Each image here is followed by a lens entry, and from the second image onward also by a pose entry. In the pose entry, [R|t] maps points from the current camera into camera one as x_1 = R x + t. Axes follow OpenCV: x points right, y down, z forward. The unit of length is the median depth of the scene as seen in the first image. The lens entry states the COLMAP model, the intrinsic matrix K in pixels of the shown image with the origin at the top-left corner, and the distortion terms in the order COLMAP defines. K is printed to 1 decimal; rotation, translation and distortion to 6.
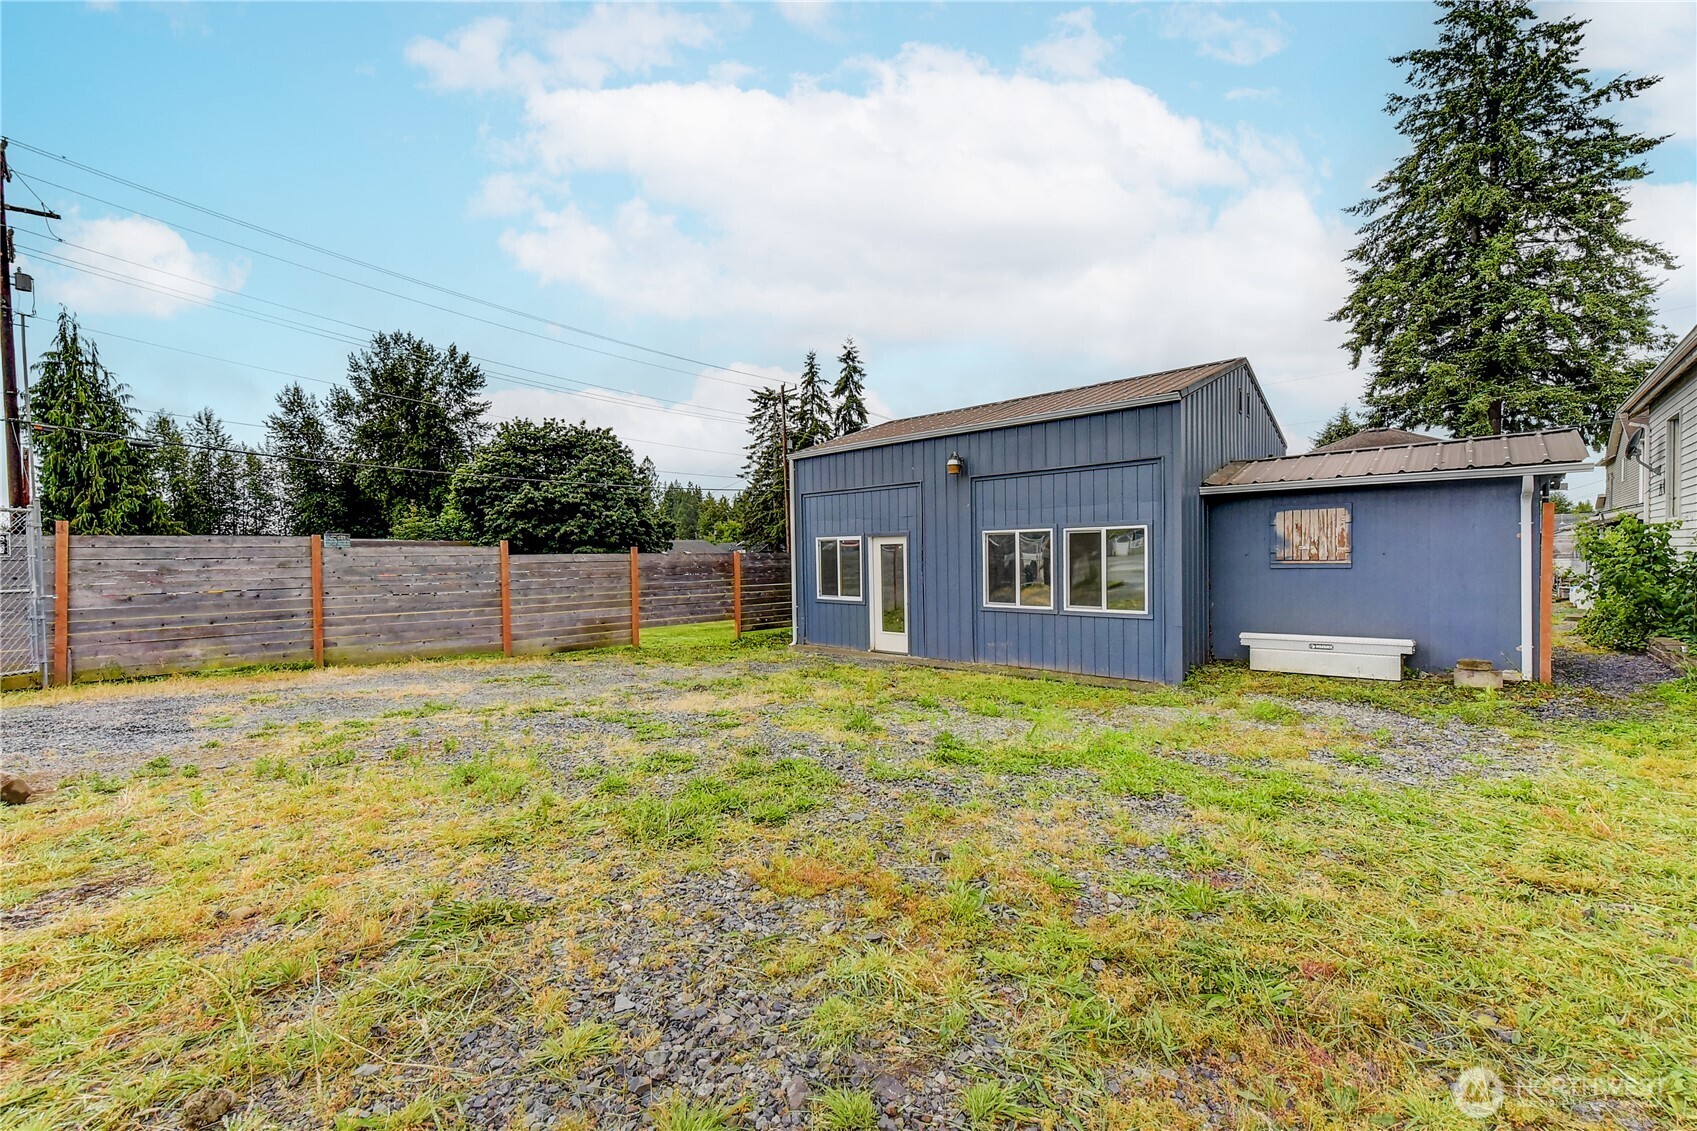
lens RADIAL K [[701.7, 0, 881.0], [0, 701.7, 543.0], [0, 0, 1]] dist [0.002399, 0.000652]
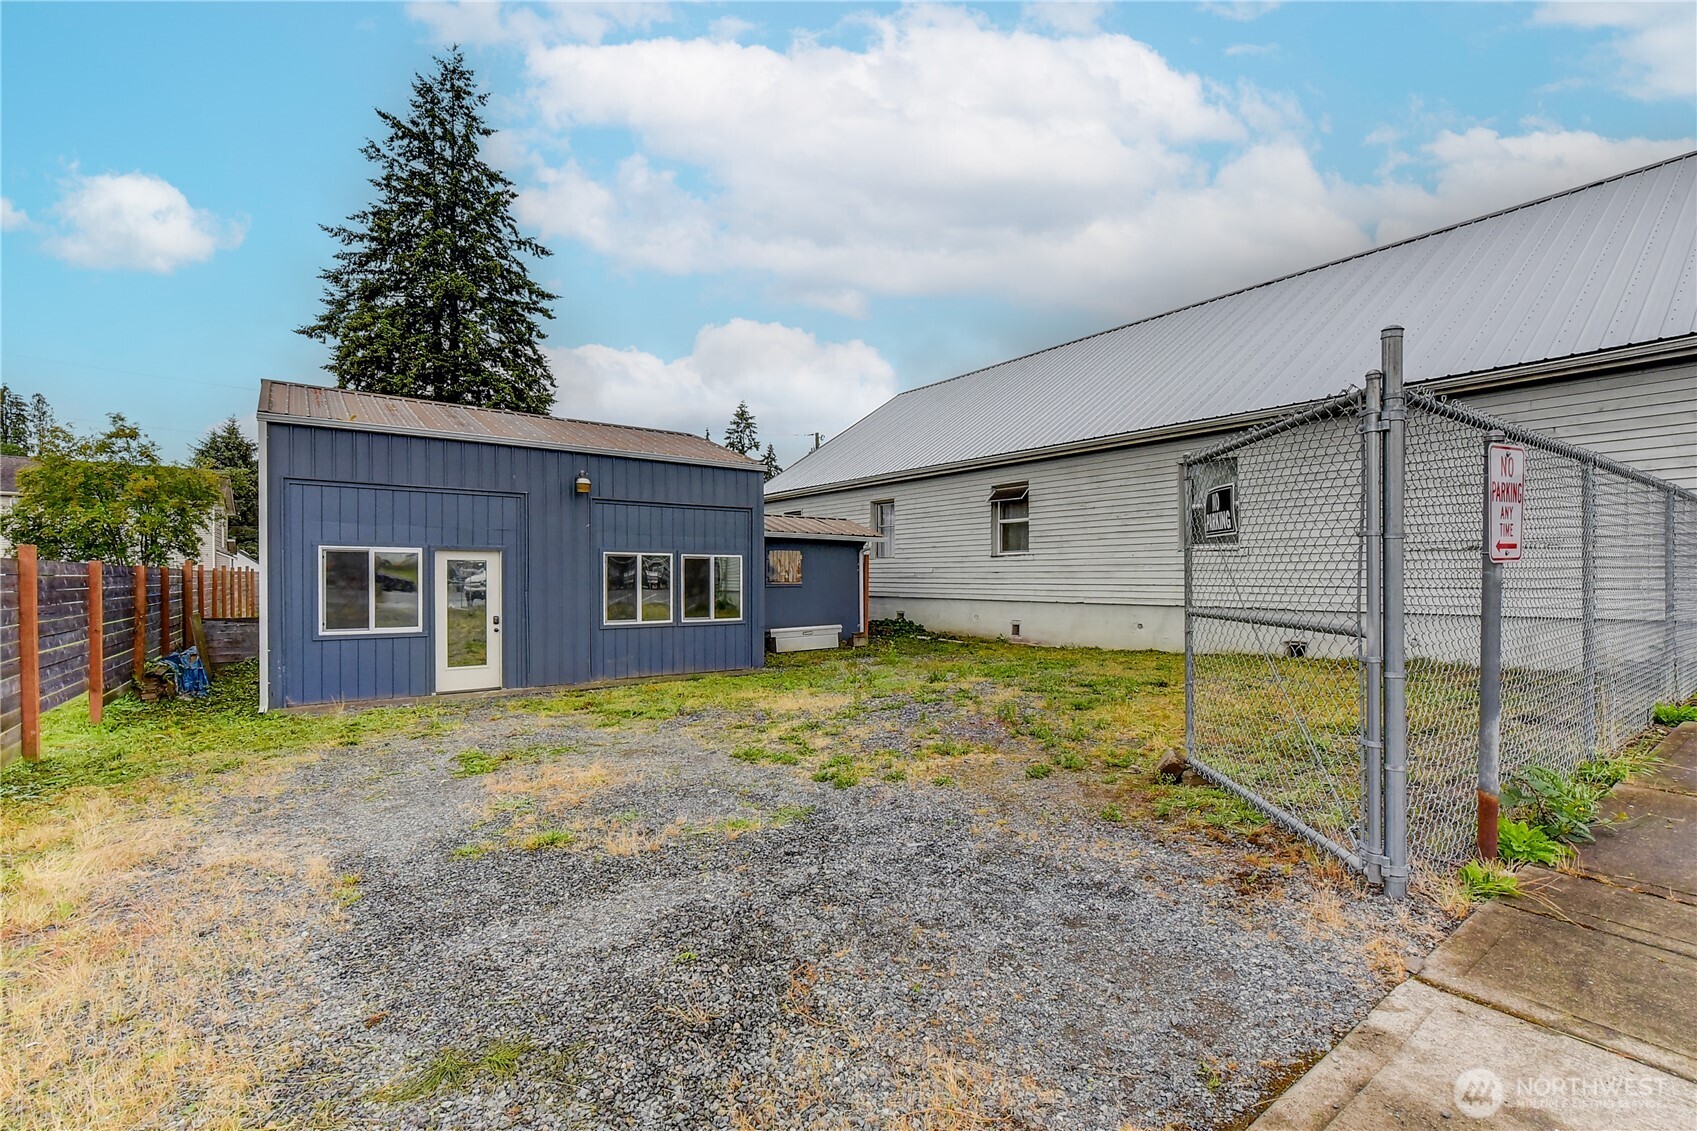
lens RADIAL K [[701.7, 0, 881.0], [0, 701.7, 543.0], [0, 0, 1]] dist [0.002399, 0.000652]
pose [[0.187372, 0.063874, 0.980210, -0.715814], [-0.020476, 0.997921, -0.061114, 0.022069], [-0.982076, -0.008619, 0.188290, 0.362944]]
